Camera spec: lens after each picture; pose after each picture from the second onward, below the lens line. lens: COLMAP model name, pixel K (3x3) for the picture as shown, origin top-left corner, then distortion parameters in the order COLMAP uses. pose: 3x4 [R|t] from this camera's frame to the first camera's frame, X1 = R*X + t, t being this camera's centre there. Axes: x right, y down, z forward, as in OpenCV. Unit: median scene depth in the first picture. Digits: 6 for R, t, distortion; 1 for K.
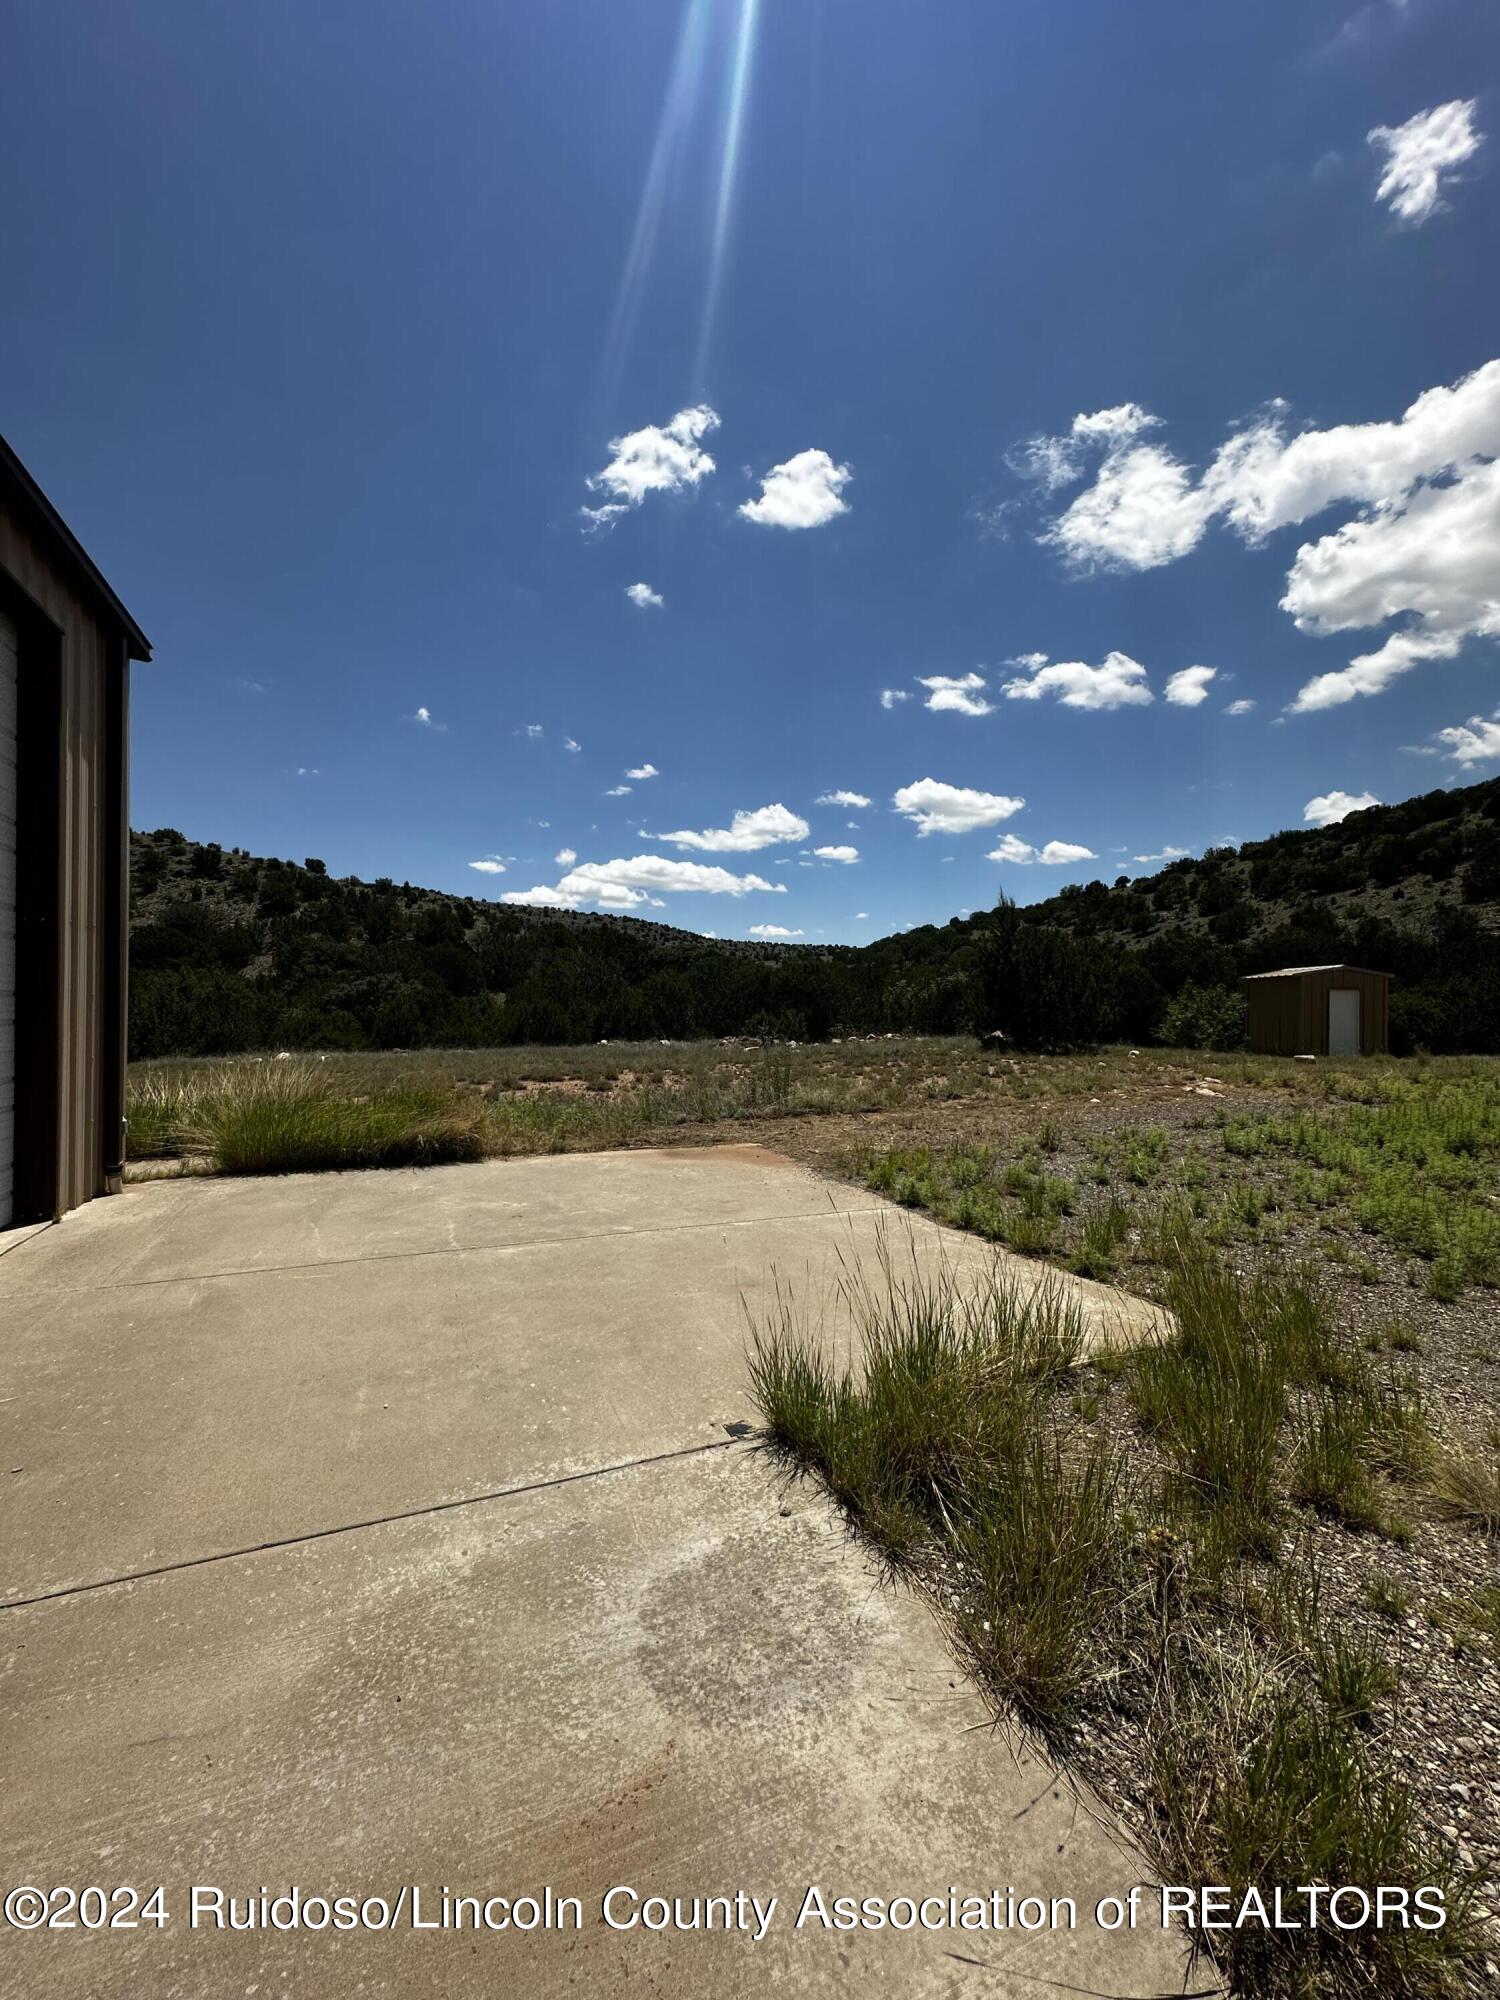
lens RADIAL K [[799.9, 0, 750.2], [0, 799.9, 1002.0], [0, 0, 1]] dist [-0.005391, 0.001329]
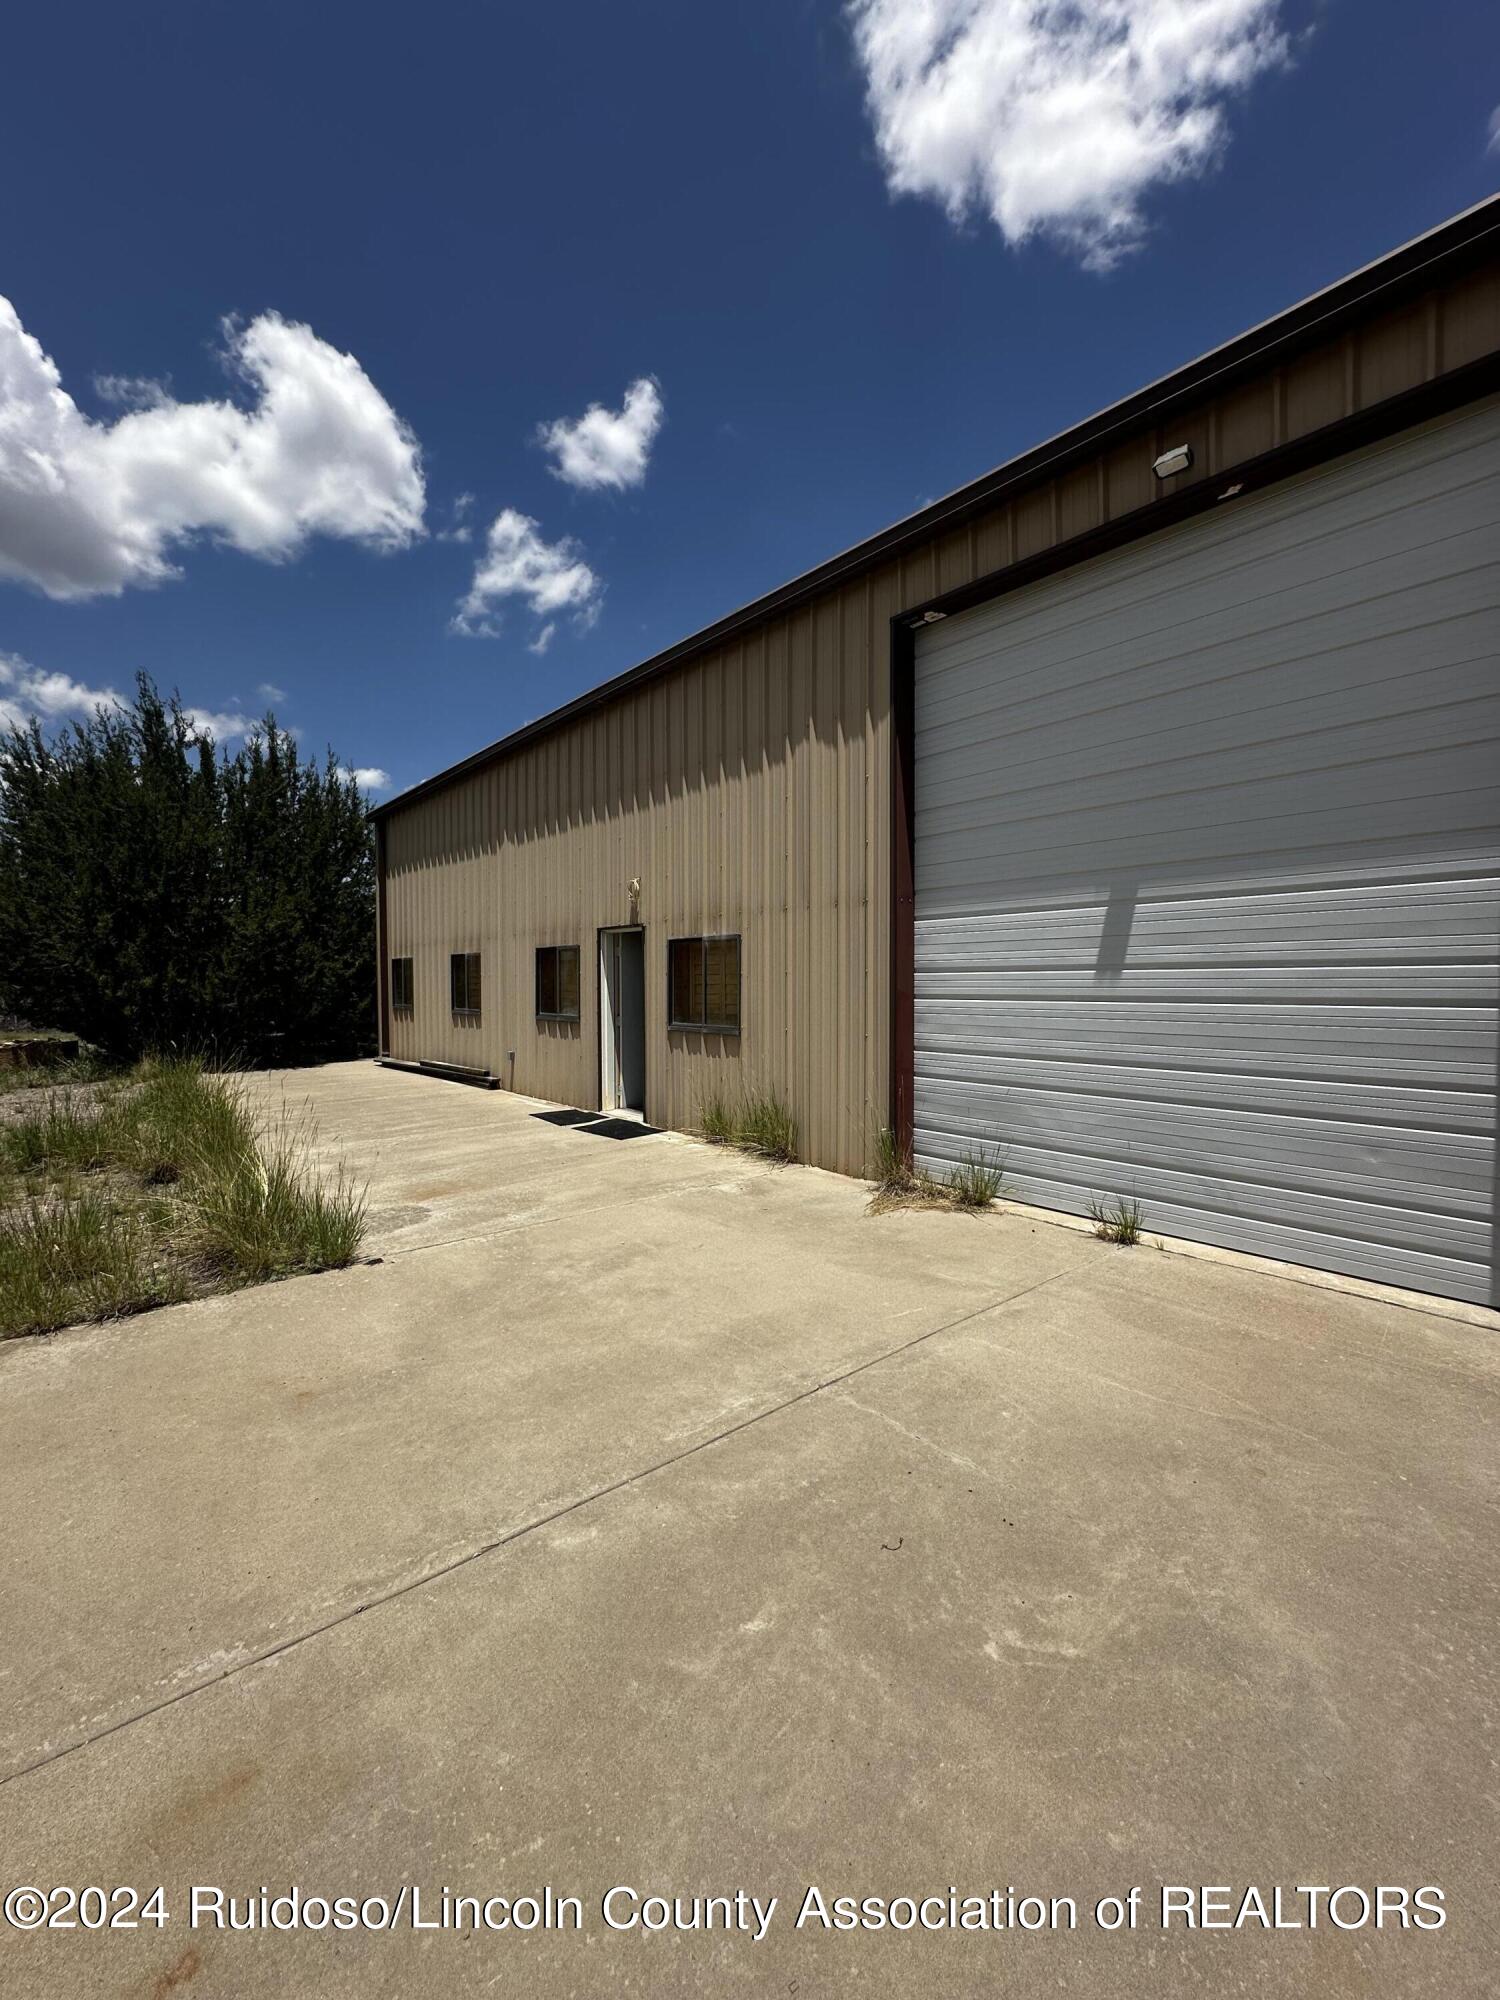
lens RADIAL K [[799.9, 0, 749.6], [0, 799.9, 994.3], [0, 0, 1]] dist [-0.005391, 0.001329]
pose [[-0.951385, 0.003673, -0.307982, -0.194749], [0.000674, 0.999951, 0.009842, 0.013655], [0.308004, 0.009156, -0.951341, 2.268687]]
